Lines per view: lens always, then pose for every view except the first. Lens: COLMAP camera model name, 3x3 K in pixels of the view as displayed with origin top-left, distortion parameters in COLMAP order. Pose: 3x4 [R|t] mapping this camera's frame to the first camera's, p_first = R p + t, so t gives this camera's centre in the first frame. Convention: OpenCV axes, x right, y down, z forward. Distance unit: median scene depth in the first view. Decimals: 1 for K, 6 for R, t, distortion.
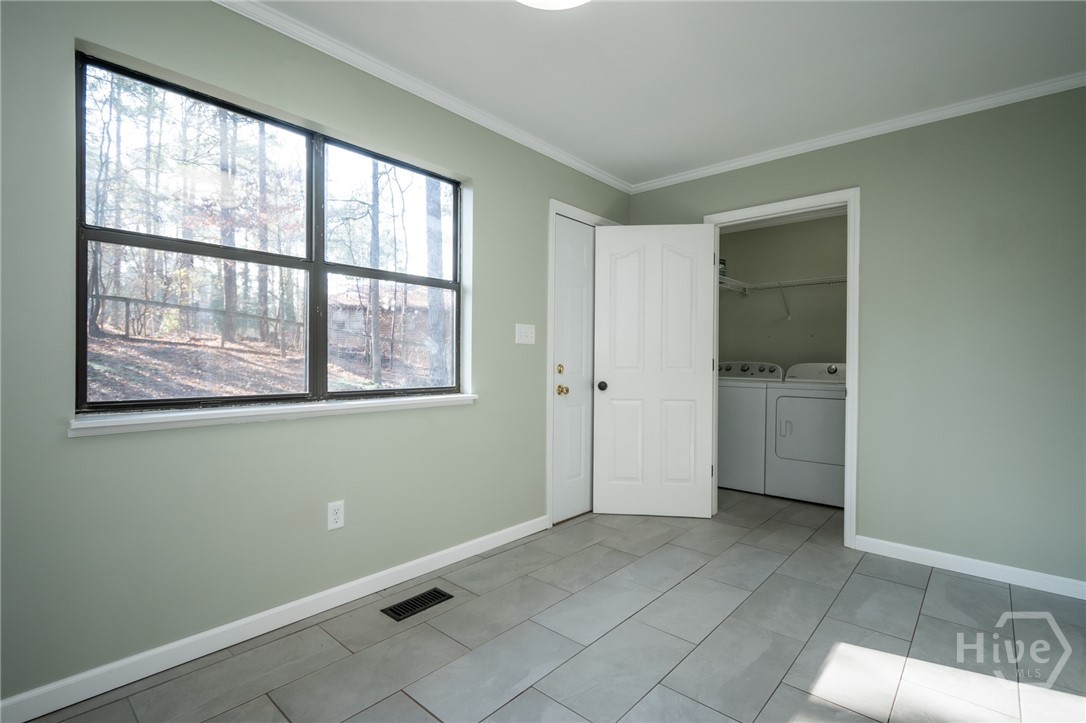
lens RADIAL K [[512.8, 0, 545.7], [0, 512.8, 361.0], [0, 0, 1]] dist [0.001641, -0.000177]
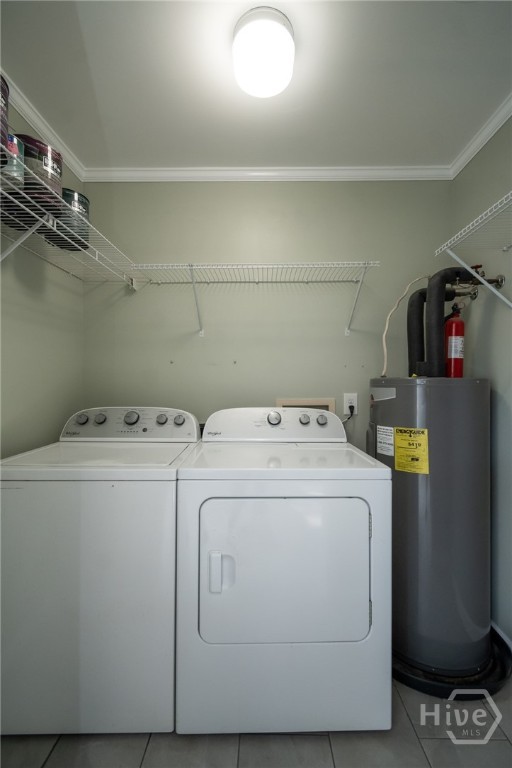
lens RADIAL K [[338.8, 0, 256.0], [0, 338.8, 384.0], [0, 0, 1]] dist [0.001503, 0.000065]
pose [[0.770186, -0.004153, 0.637806, 0.364276], [0.006900, 0.999975, -0.001821, -0.029926], [-0.637782, 0.005804, 0.770195, 0.892976]]
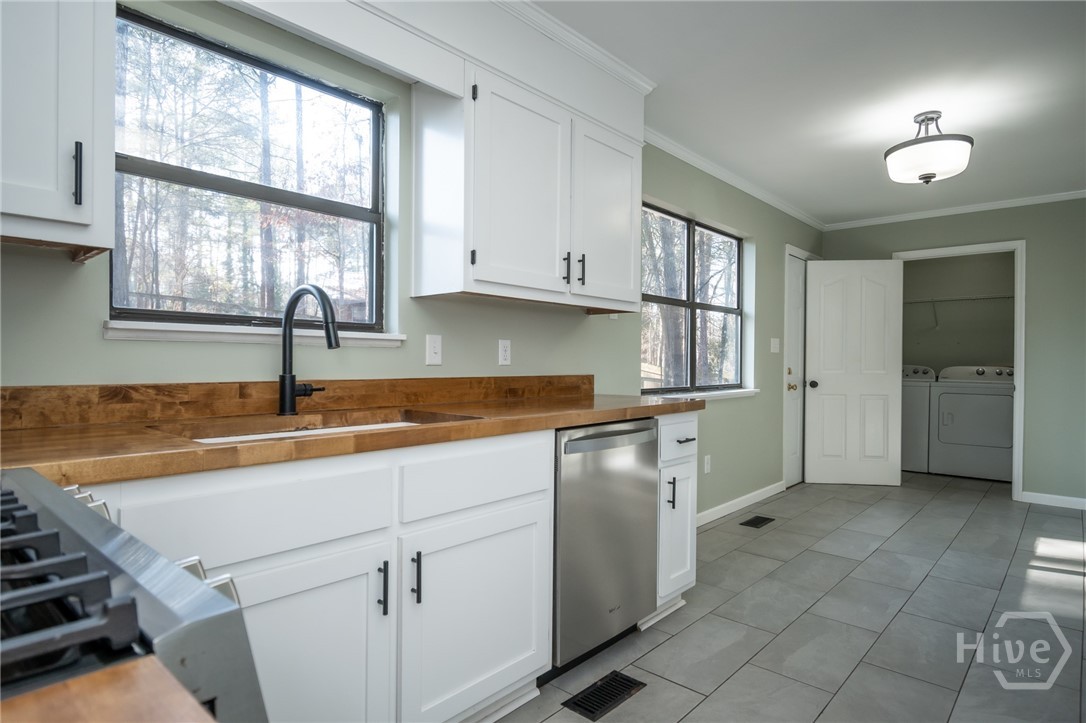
lens RADIAL K [[600.1, 0, 543.0], [0, 600.1, 361.5], [0, 0, 1]] dist [-0.002492, -0.000477]
pose [[0.999921, 0.000270, -0.012603, -0.583404], [-0.000264, 1.000000, 0.000483, -0.010098], [0.012603, -0.000480, 0.999920, -0.550471]]
